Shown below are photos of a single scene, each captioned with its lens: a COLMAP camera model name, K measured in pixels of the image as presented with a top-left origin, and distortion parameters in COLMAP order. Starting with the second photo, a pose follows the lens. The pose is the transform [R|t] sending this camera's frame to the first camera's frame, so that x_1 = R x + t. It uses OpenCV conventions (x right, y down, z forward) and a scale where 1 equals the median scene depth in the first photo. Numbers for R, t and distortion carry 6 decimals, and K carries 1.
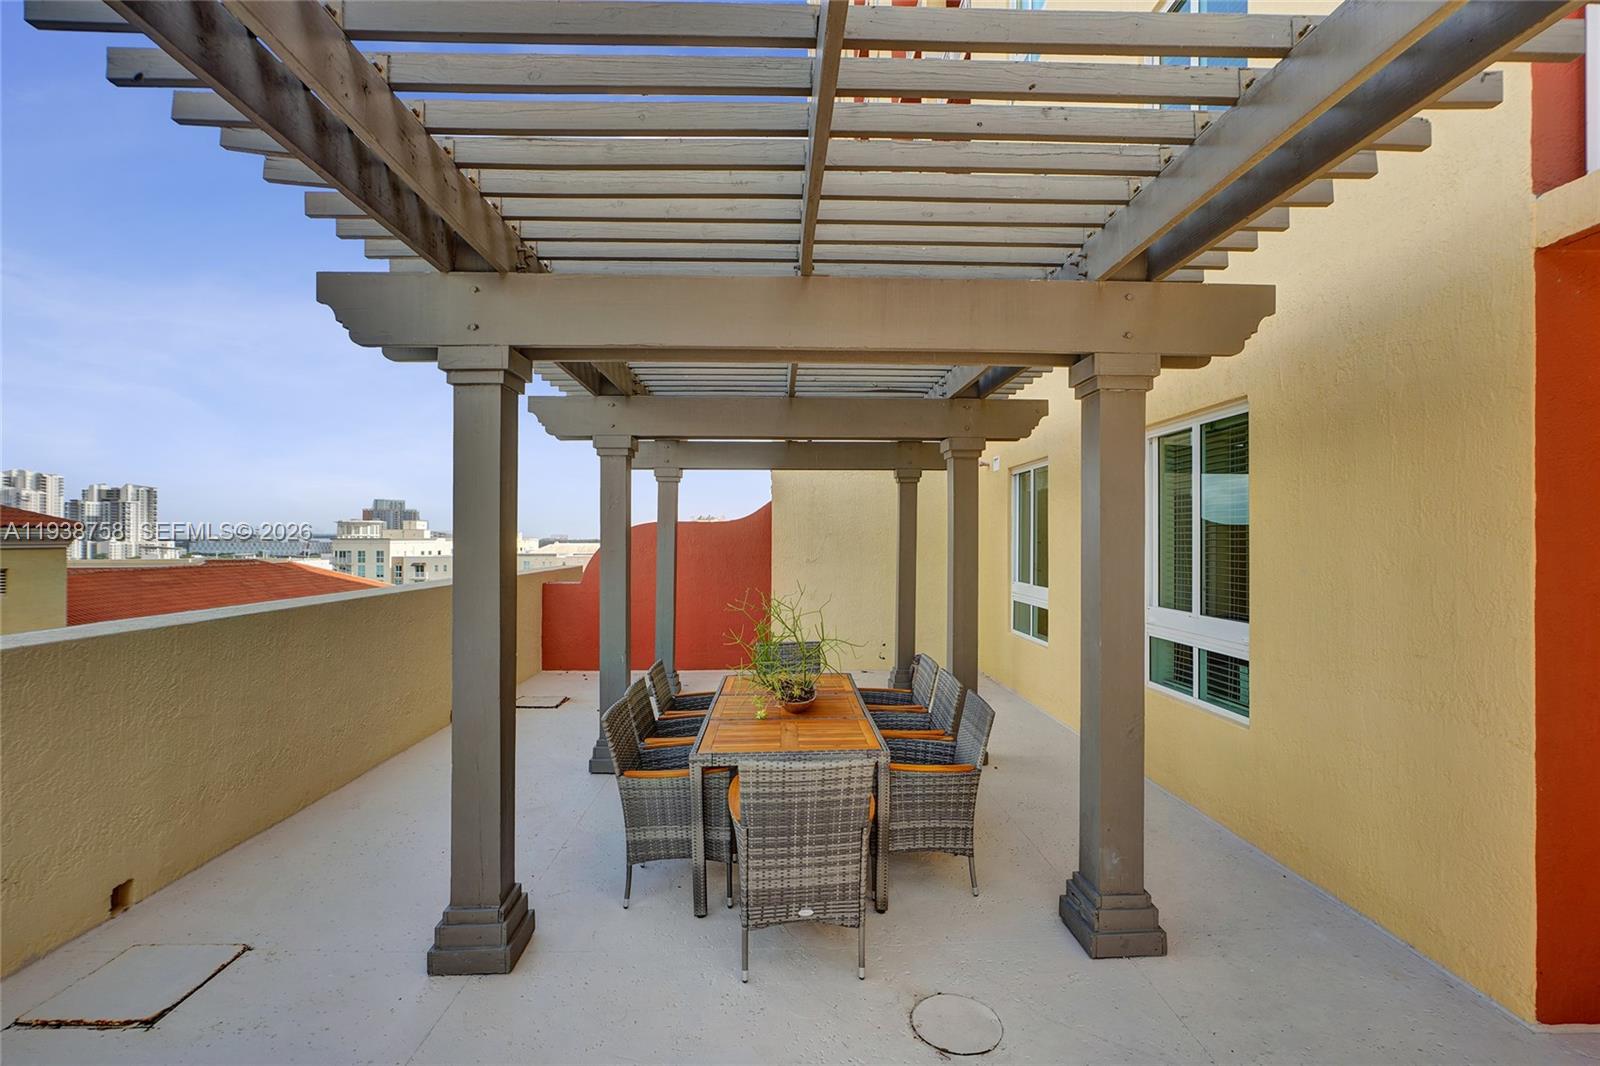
lens RADIAL K [[732.9, 0, 804.5], [0, 732.9, 536.4], [0, 0, 1]] dist [-0.002273, 0.001704]
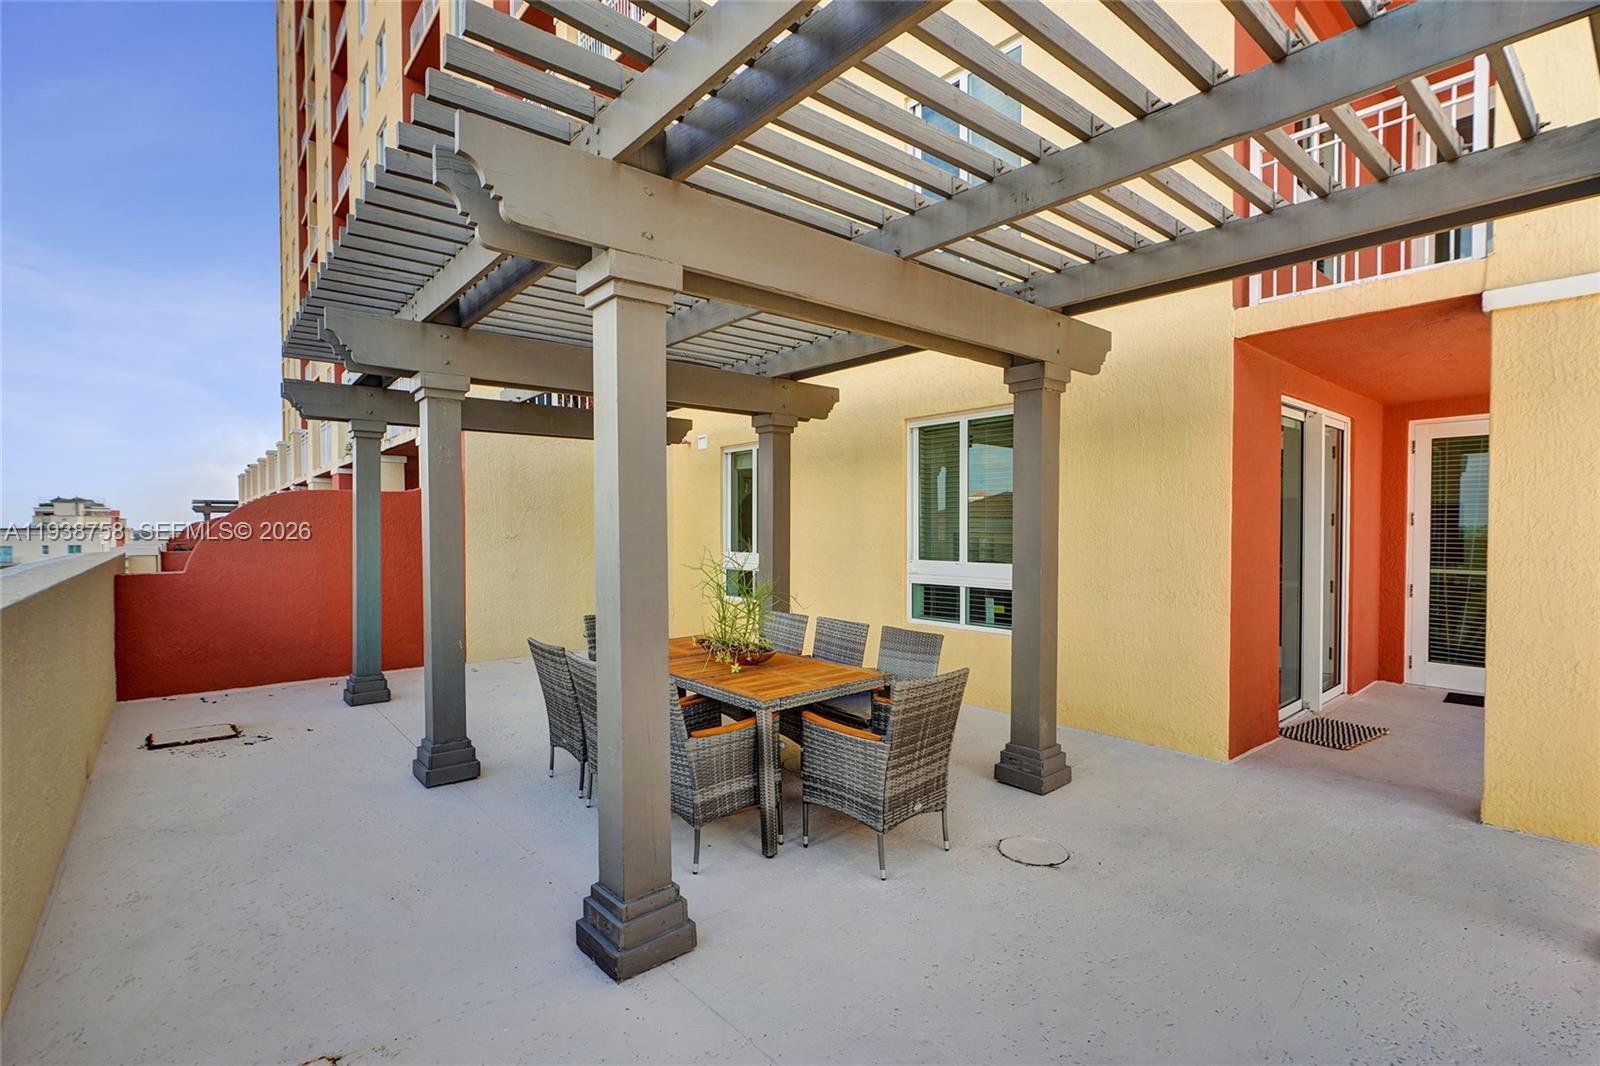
lens RADIAL K [[732.9, 0, 835.5], [0, 732.9, 547.9], [0, 0, 1]] dist [-0.002273, 0.001704]
pose [[0.782028, -0.022262, 0.622846, -0.763245], [0.000903, 0.999401, 0.034586, 0.051530], [-0.623243, -0.026485, 0.781579, 0.157353]]
